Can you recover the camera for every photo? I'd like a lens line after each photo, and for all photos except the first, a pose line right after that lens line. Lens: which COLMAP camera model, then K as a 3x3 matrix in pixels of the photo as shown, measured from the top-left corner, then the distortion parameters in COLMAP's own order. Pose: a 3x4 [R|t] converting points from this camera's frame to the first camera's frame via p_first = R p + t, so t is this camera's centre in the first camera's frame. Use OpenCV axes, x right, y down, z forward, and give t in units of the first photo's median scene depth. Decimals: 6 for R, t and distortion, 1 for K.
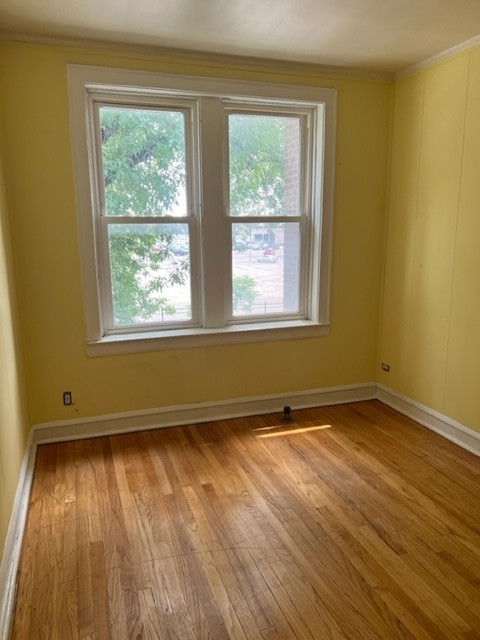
lens RADIAL K [[482.1, 0, 236.2], [0, 482.1, 316.6], [0, 0, 1]] dist [0.050094, -0.062170]
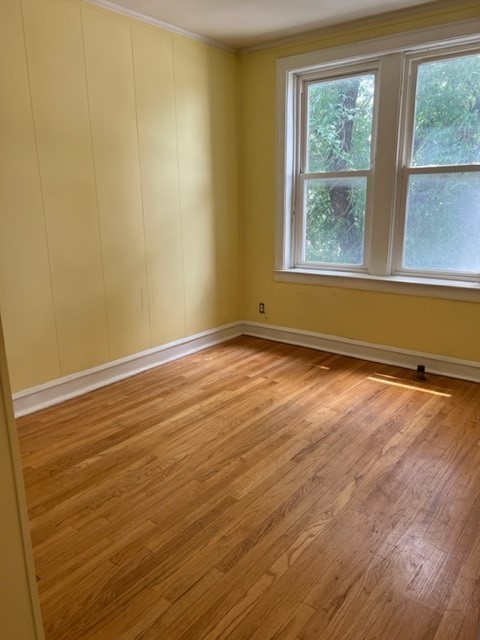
lens RADIAL K [[482.1, 0, 236.2], [0, 482.1, 316.6], [0, 0, 1]] dist [0.050094, -0.062170]
pose [[0.549916, 0.199583, -0.811024, 0.823498], [-0.143410, 0.979172, 0.143722, 0.003760], [0.822816, 0.037274, 0.567084, 0.162090]]
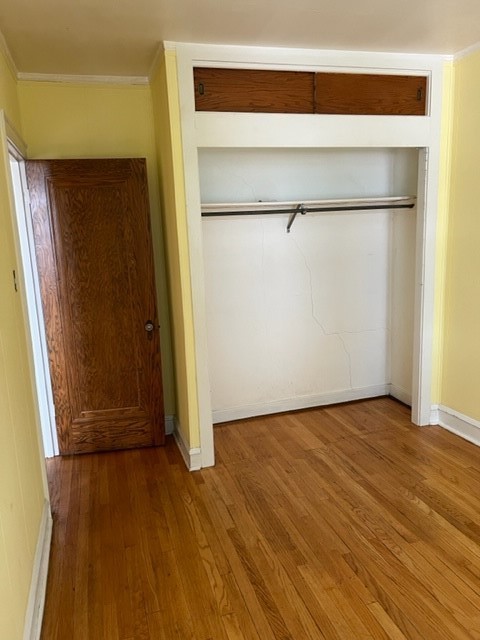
lens RADIAL K [[482.1, 0, 236.2], [0, 482.1, 316.6], [0, 0, 1]] dist [0.050094, -0.062170]
pose [[-0.997888, 0.043107, 0.048589, 0.326294], [0.057463, 0.934617, 0.350983, -0.235606], [-0.030282, 0.353034, -0.935120, 1.146216]]
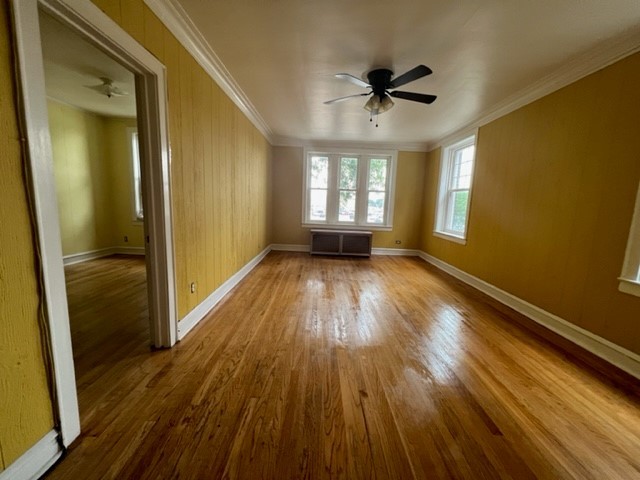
lens RADIAL K [[255.4, 0, 314.9], [0, 255.4, 237.3], [0, 0, 1]] dist [-0.001495, -0.000242]
pose [[0.938734, 0.090700, -0.332495, 1.345201], [-0.106899, 0.993795, -0.030713, 0.092835], [0.327646, 0.064375, 0.942605, -0.079695]]
